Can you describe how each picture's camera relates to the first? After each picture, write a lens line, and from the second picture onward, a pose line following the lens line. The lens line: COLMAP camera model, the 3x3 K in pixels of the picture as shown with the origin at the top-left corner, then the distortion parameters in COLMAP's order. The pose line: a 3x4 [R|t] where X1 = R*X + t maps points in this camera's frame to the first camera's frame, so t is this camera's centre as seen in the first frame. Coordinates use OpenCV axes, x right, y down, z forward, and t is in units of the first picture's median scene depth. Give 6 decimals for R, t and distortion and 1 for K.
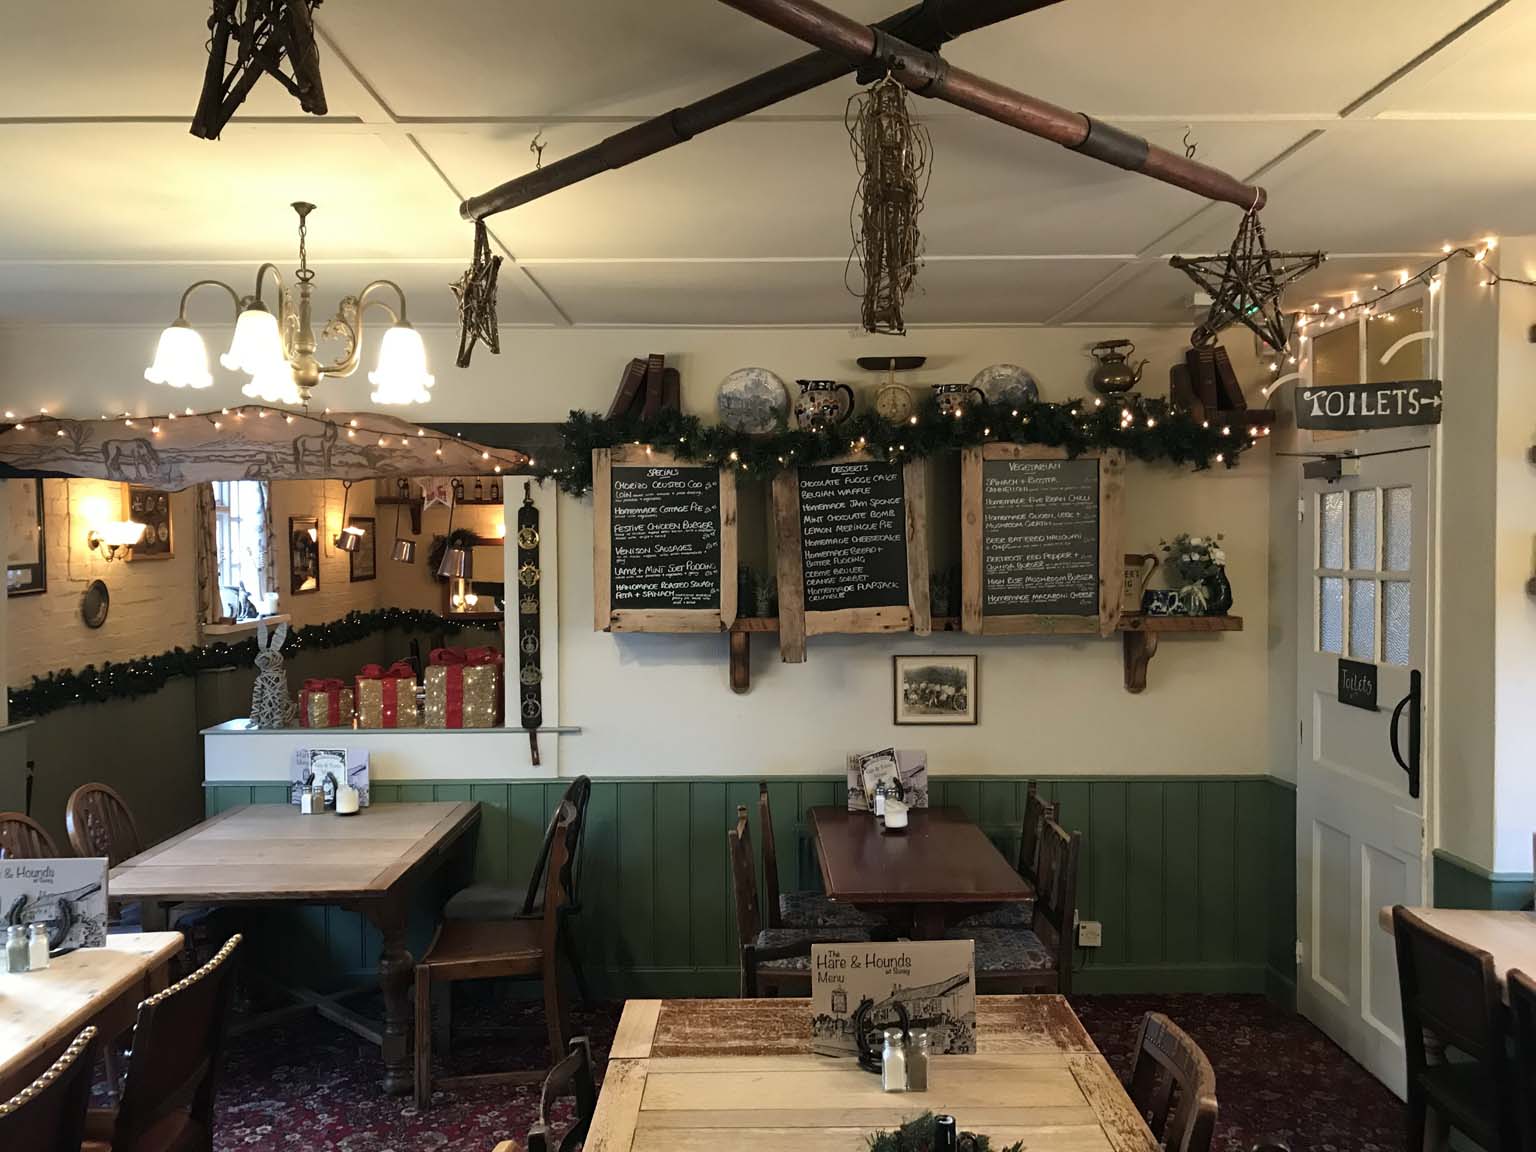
lens RADIAL K [[1268.6, 0, 758.4], [0, 1268.6, 568.8], [0, 0, 1]] dist [0.010207, -0.004010]
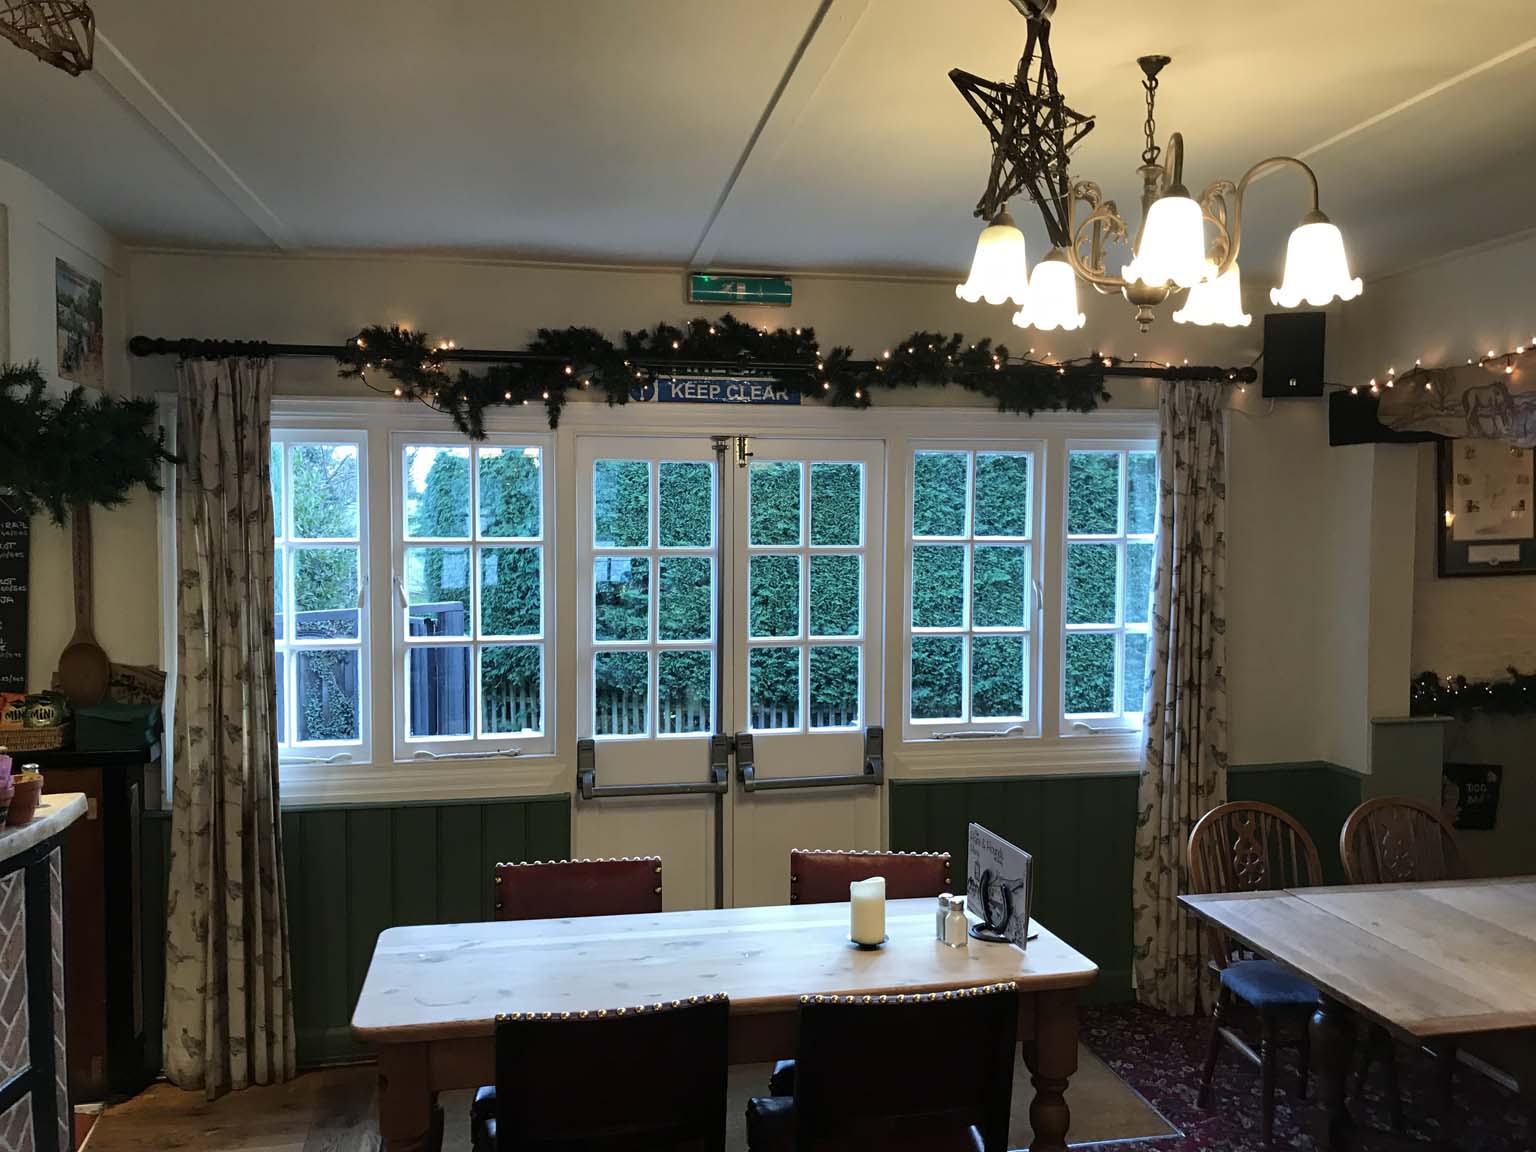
lens RADIAL K [[1294.9, 0, 761.1], [0, 1294.9, 580.6], [0, 0, 1]] dist [-0.073200, 0.151563]
pose [[0.164741, 0.054671, -0.984821, 0.231154], [-0.025310, 0.998368, 0.051189, -0.009056], [0.986012, 0.016493, 0.165856, 0.416916]]
